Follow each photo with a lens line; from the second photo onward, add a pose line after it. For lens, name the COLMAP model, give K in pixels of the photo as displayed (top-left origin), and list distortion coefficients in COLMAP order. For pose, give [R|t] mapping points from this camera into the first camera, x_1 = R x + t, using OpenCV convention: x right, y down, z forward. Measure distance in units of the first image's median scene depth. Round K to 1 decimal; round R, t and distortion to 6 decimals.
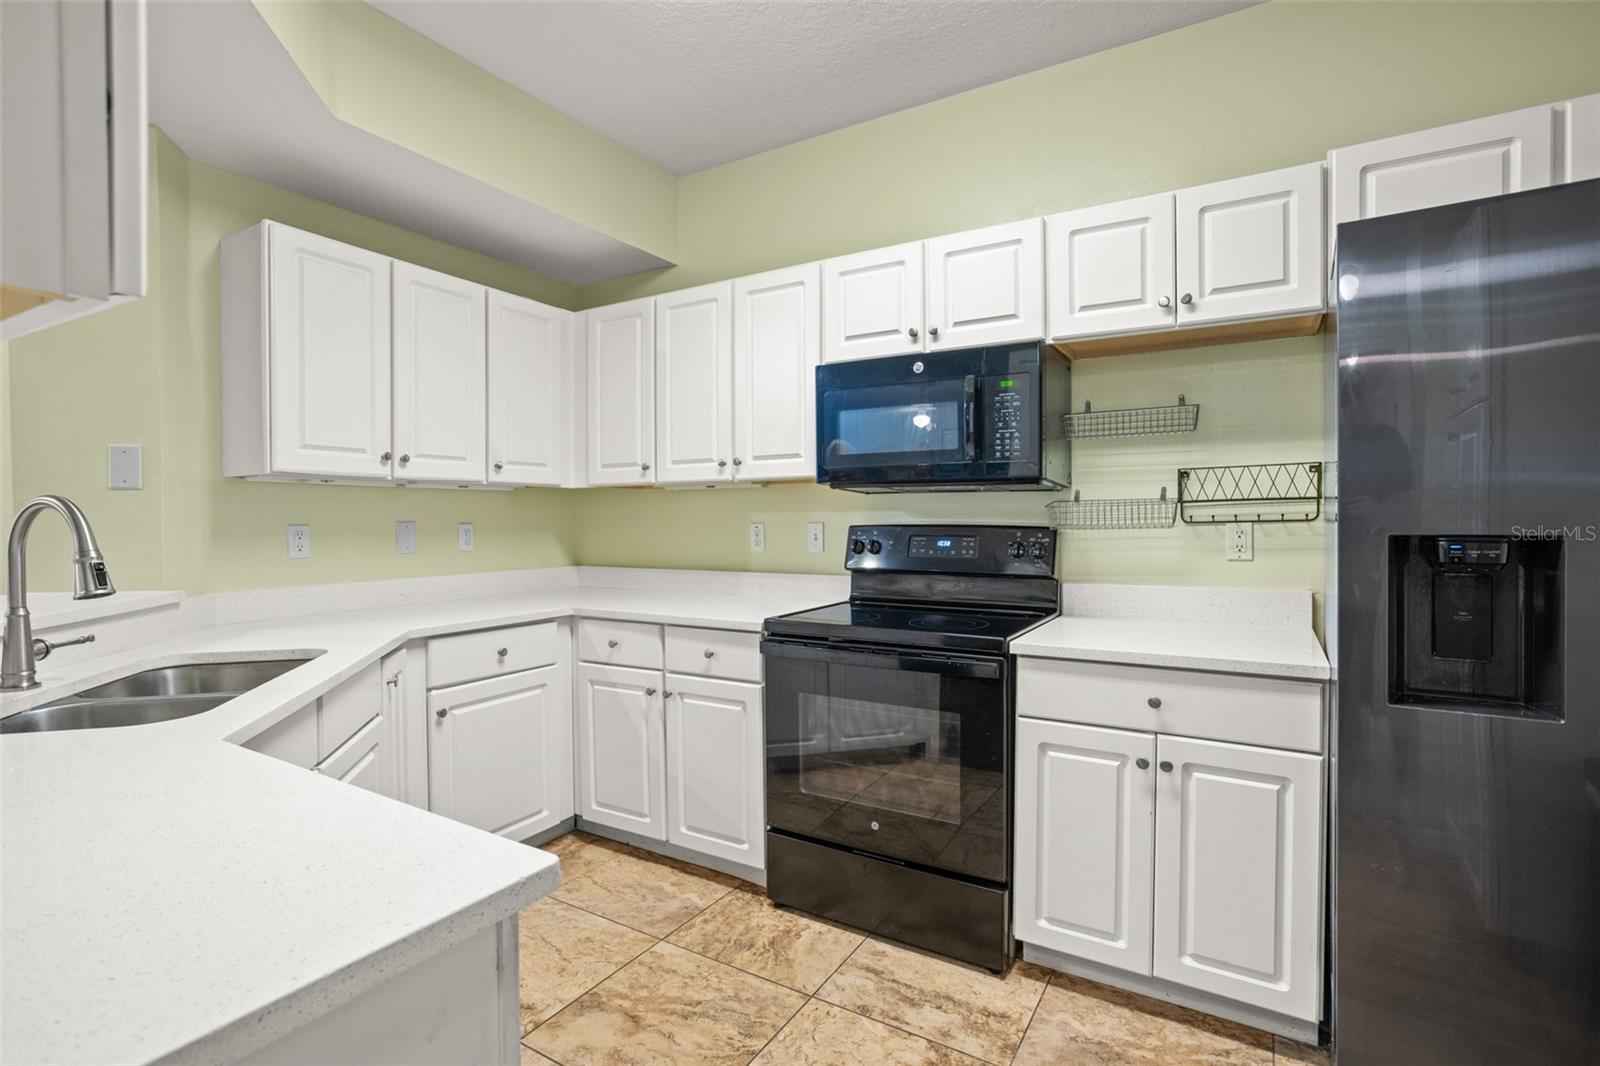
lens RADIAL K [[766.8, 0, 796.3], [0, 766.8, 527.7], [0, 0, 1]] dist [-0.017597, 0.003190]
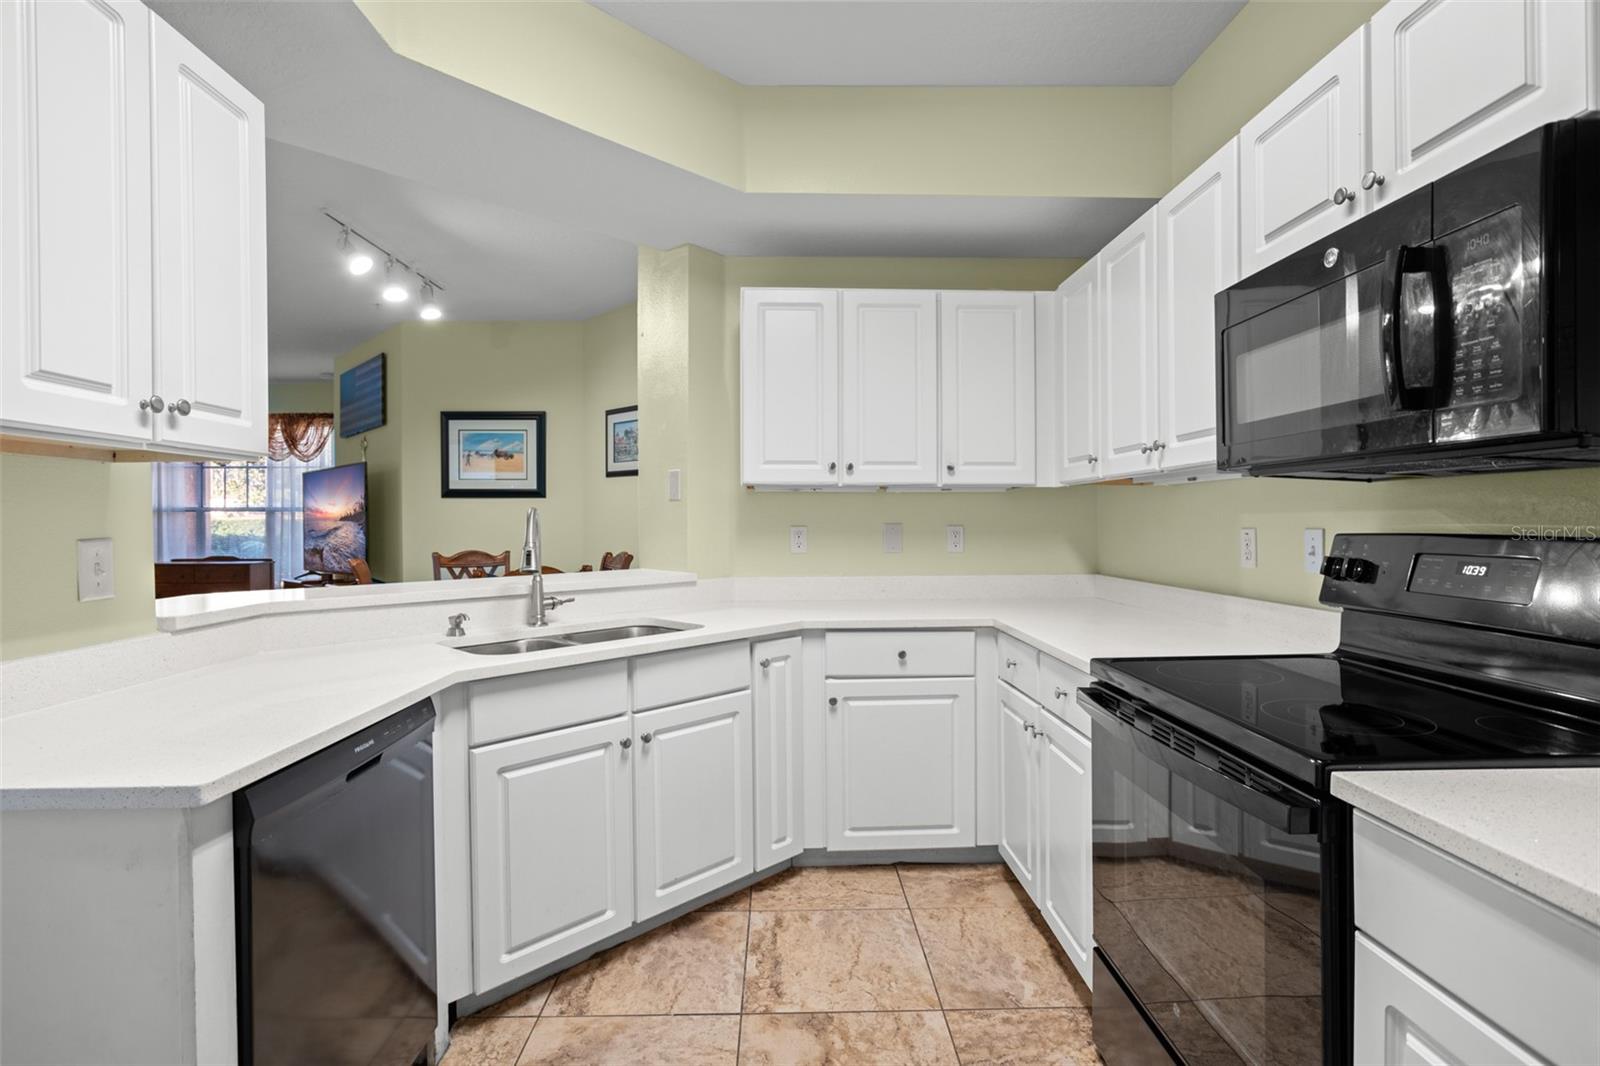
lens RADIAL K [[766.8, 0, 797.4], [0, 766.8, 532.0], [0, 0, 1]] dist [-0.017597, 0.003190]
pose [[0.538714, 0.014044, -0.842372, 0.421359], [-0.009677, 0.999898, 0.010481, -0.007759], [0.842433, 0.002505, 0.538795, 0.367676]]
